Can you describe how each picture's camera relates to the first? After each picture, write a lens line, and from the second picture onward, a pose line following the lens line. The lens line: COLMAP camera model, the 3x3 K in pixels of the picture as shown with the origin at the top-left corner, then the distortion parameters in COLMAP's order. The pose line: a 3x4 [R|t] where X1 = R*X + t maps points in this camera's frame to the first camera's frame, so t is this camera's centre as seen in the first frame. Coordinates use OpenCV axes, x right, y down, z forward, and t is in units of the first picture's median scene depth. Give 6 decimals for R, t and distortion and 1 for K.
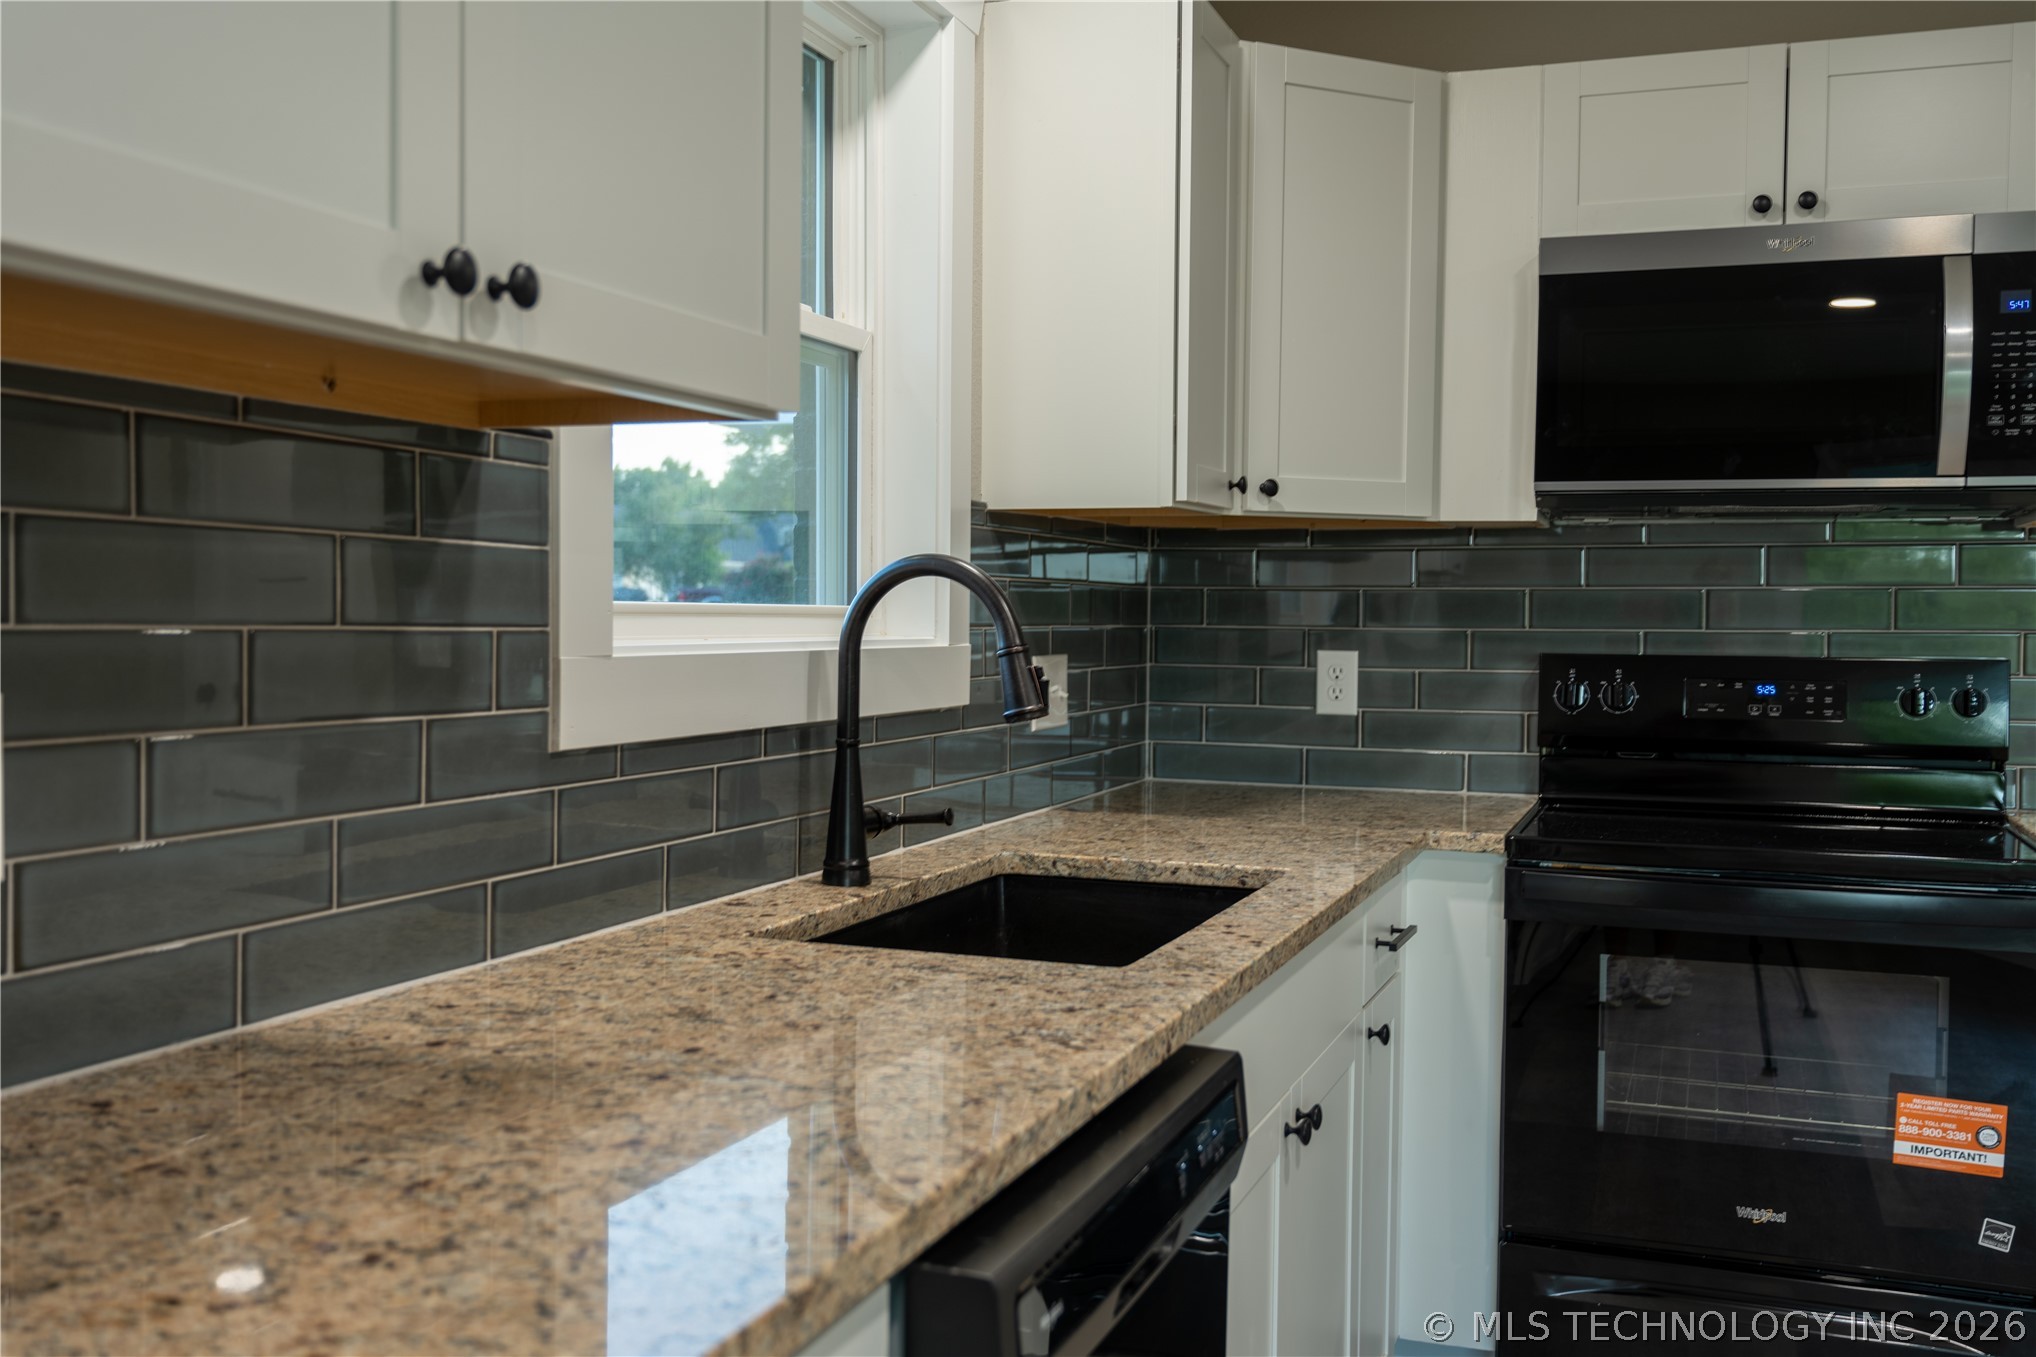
lens RADIAL K [[1857.7, 0, 1018.0], [0, 1857.7, 678.5], [0, 0, 1]] dist [-0.009052, -0.003880]
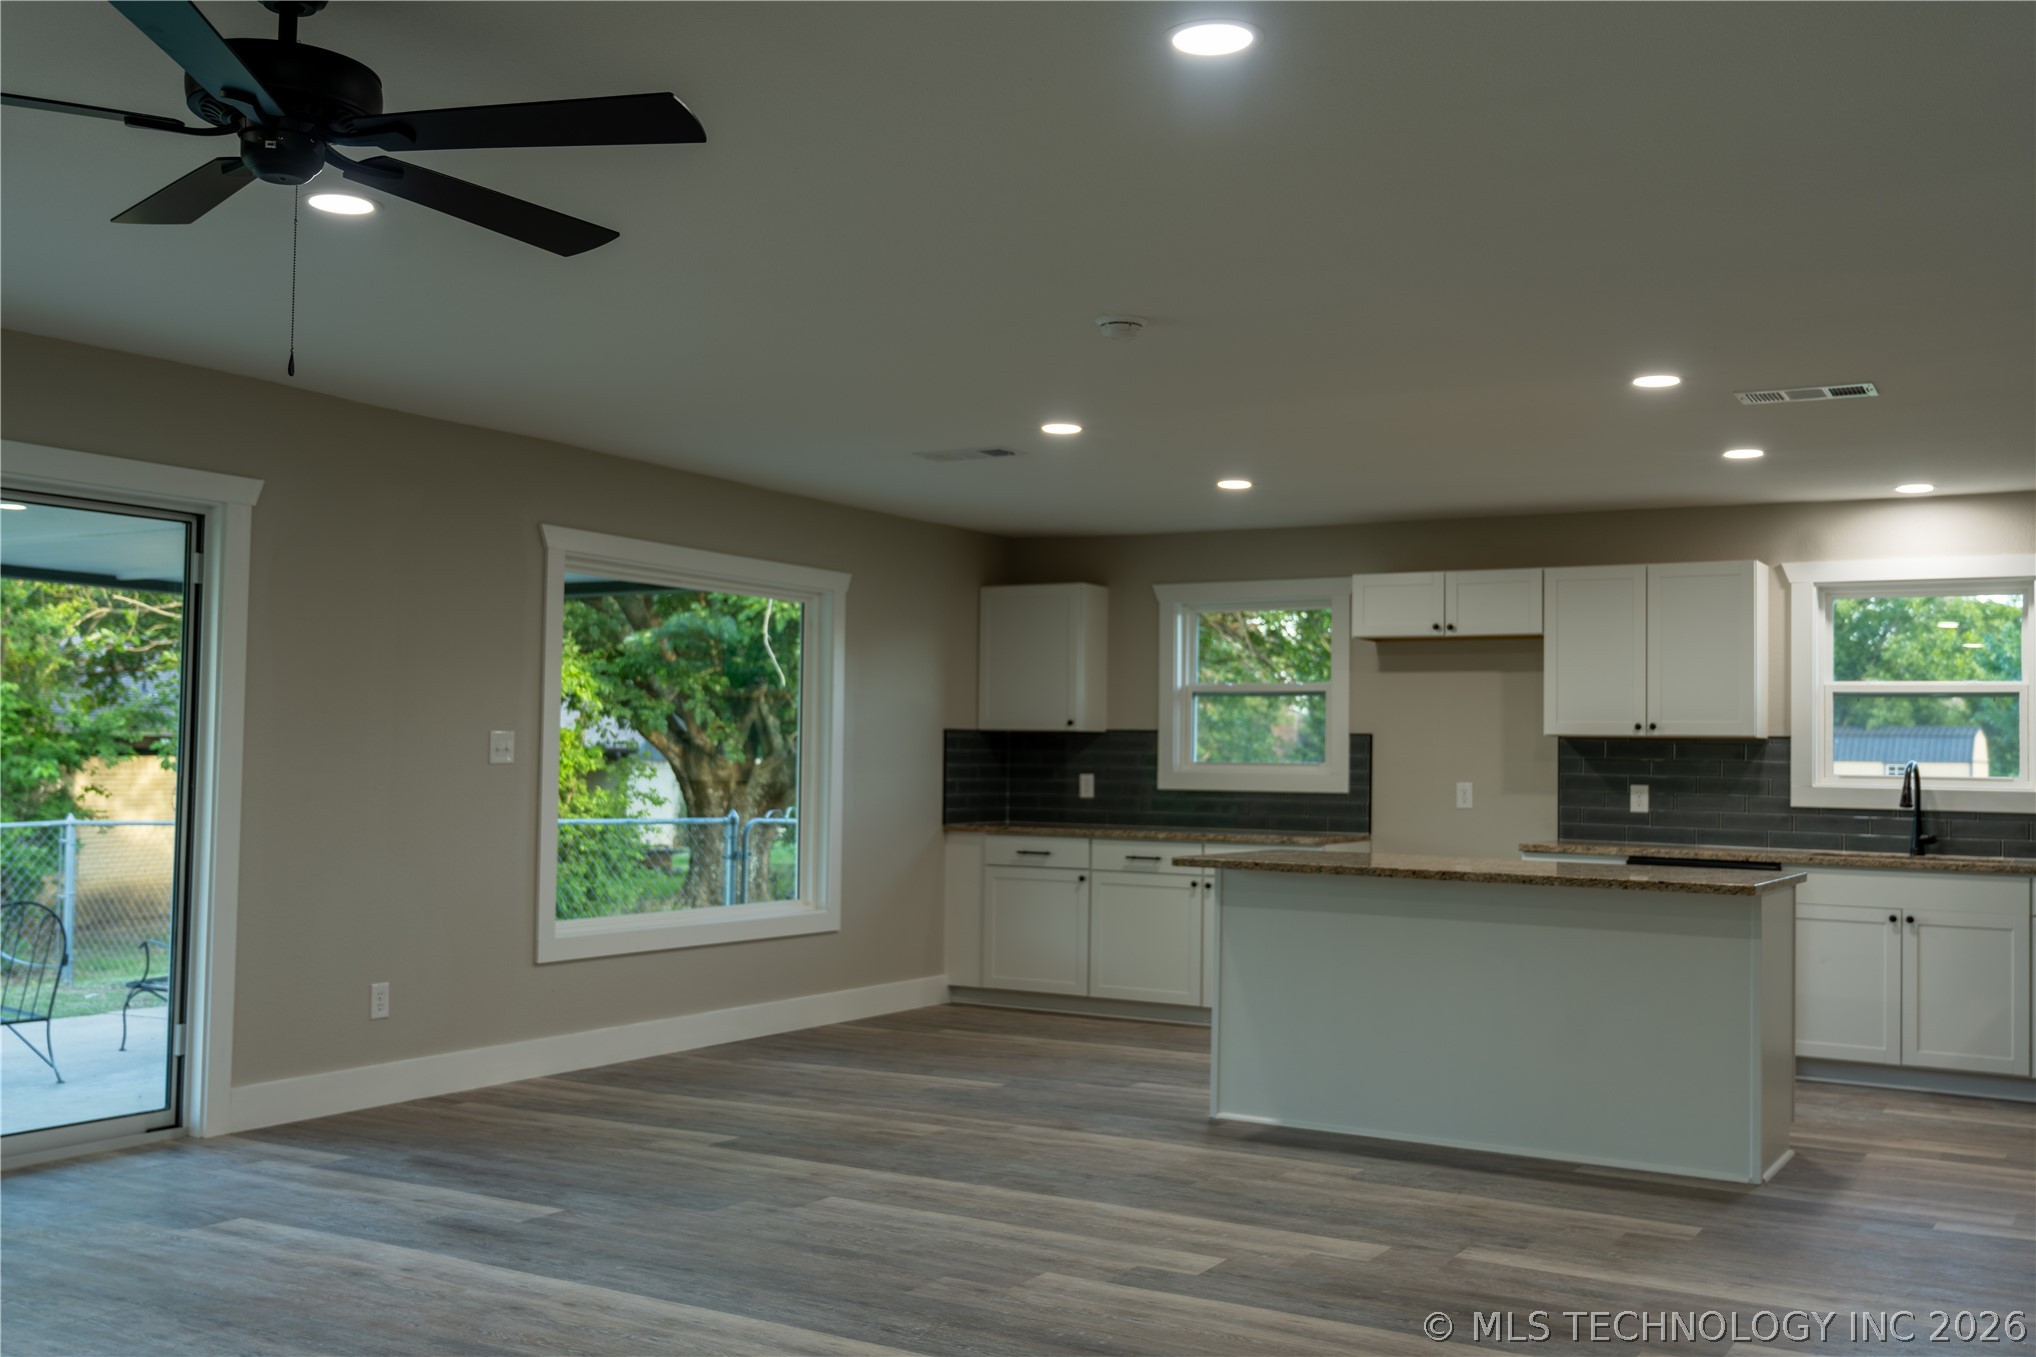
lens RADIAL K [[1966.9, 0, 1018.0], [0, 1966.9, 678.5], [0, 0, 1]] dist [0.004219, 0.006448]
pose [[-0.170152, -0.054662, -0.983901, 3.298752], [-0.056336, 0.997367, -0.045668, 0.036084], [0.983806, 0.047659, -0.172783, -0.034940]]
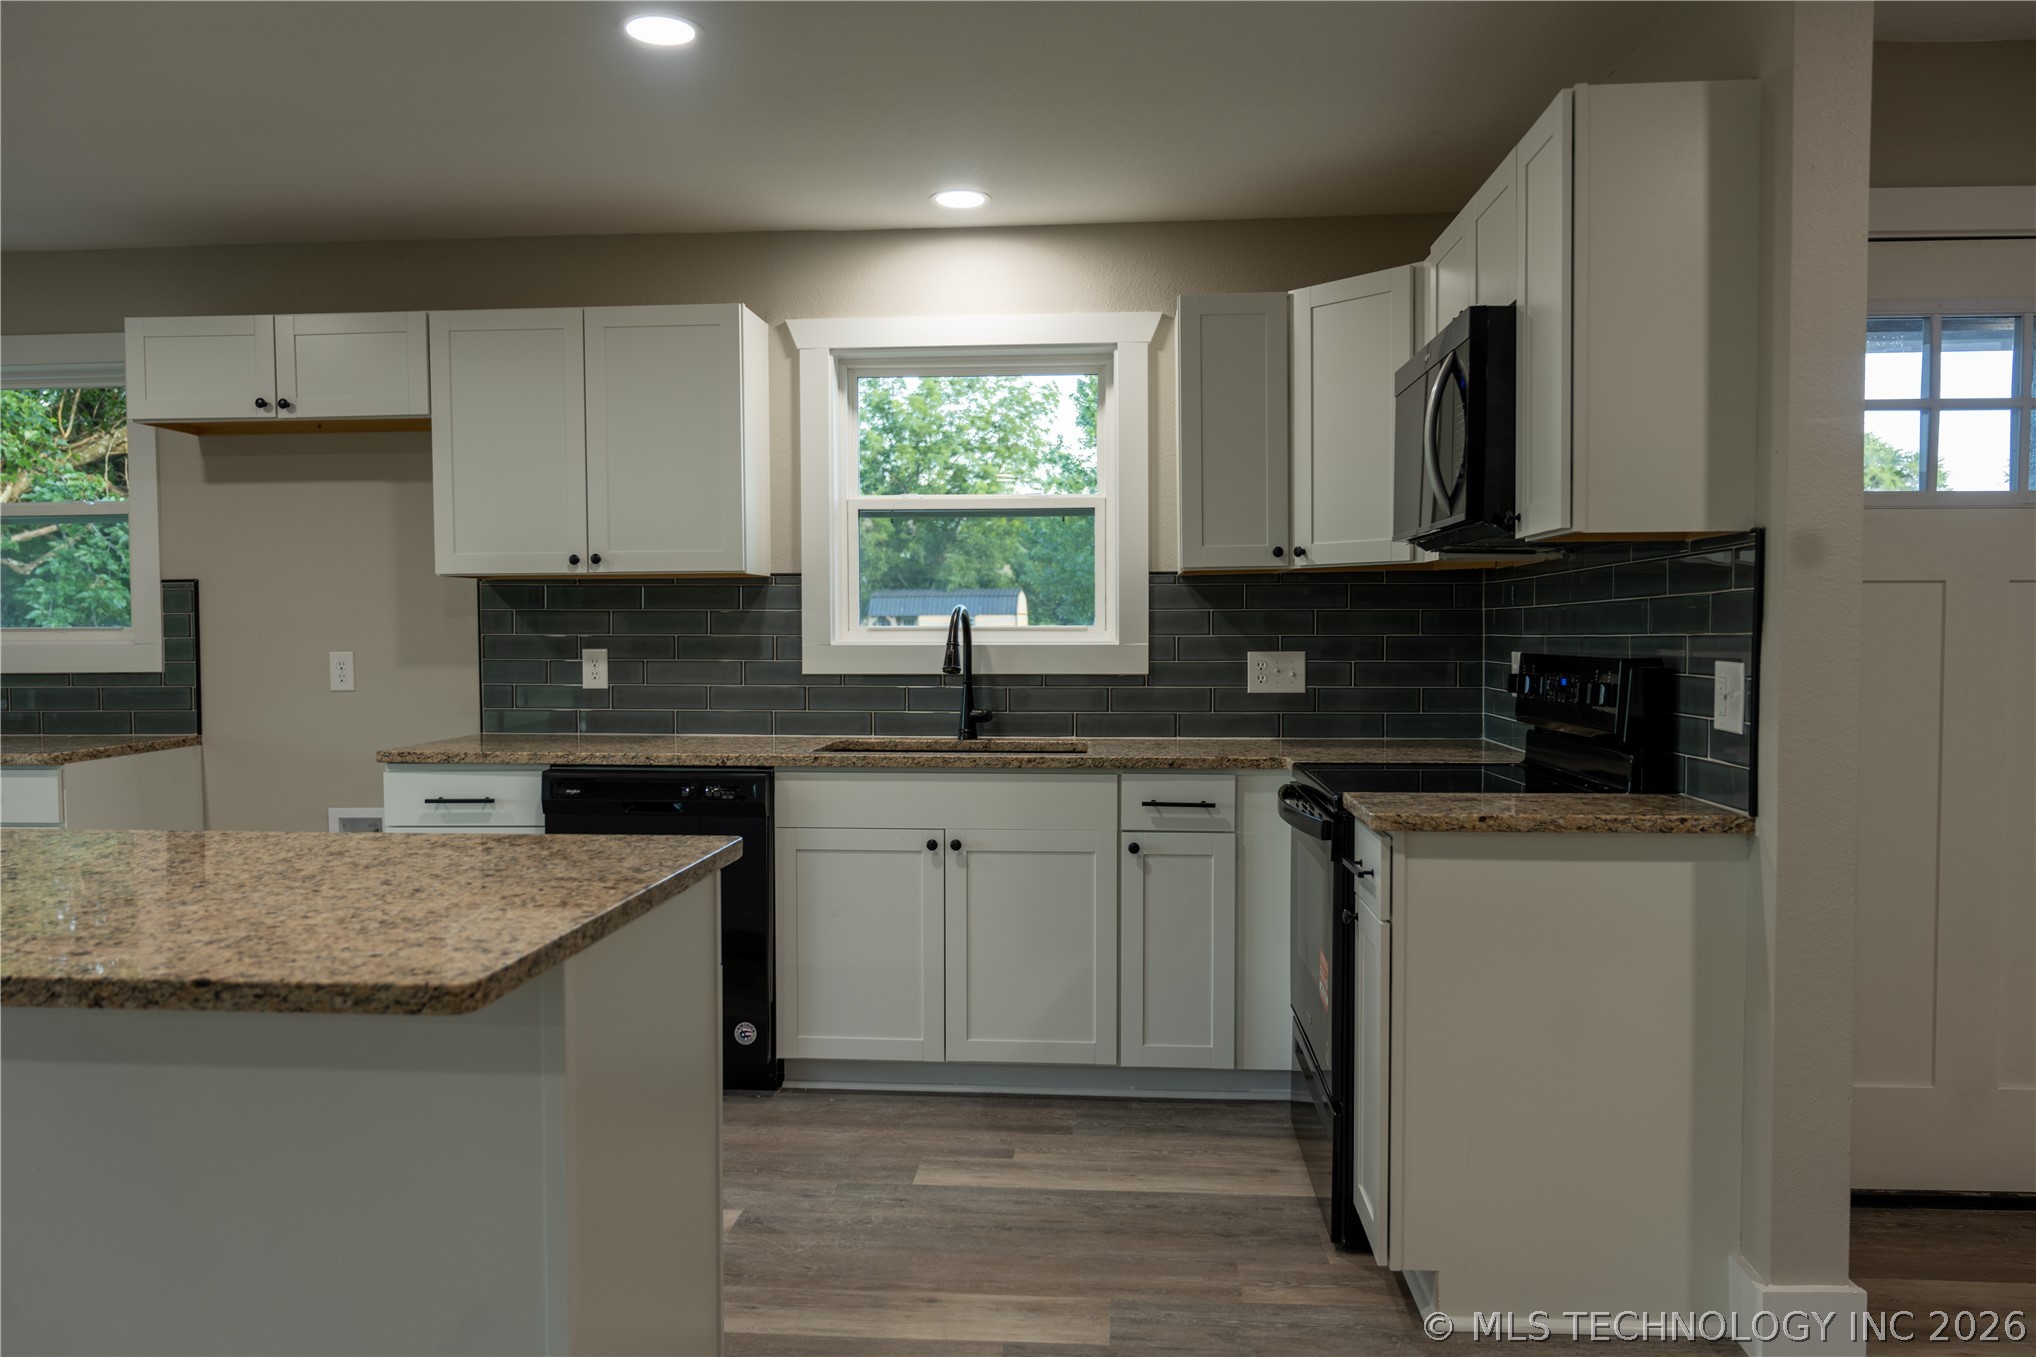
lens RADIAL K [[1483.8, 0, 1018.0], [0, 1483.8, 678.5], [0, 0, 1]] dist [-0.002775, 0.001115]
pose [[0.277315, 0.022328, -0.960519, 1.554340], [-0.027987, 0.999493, 0.015154, -0.001494], [0.960371, 0.022679, 0.277800, 0.439488]]
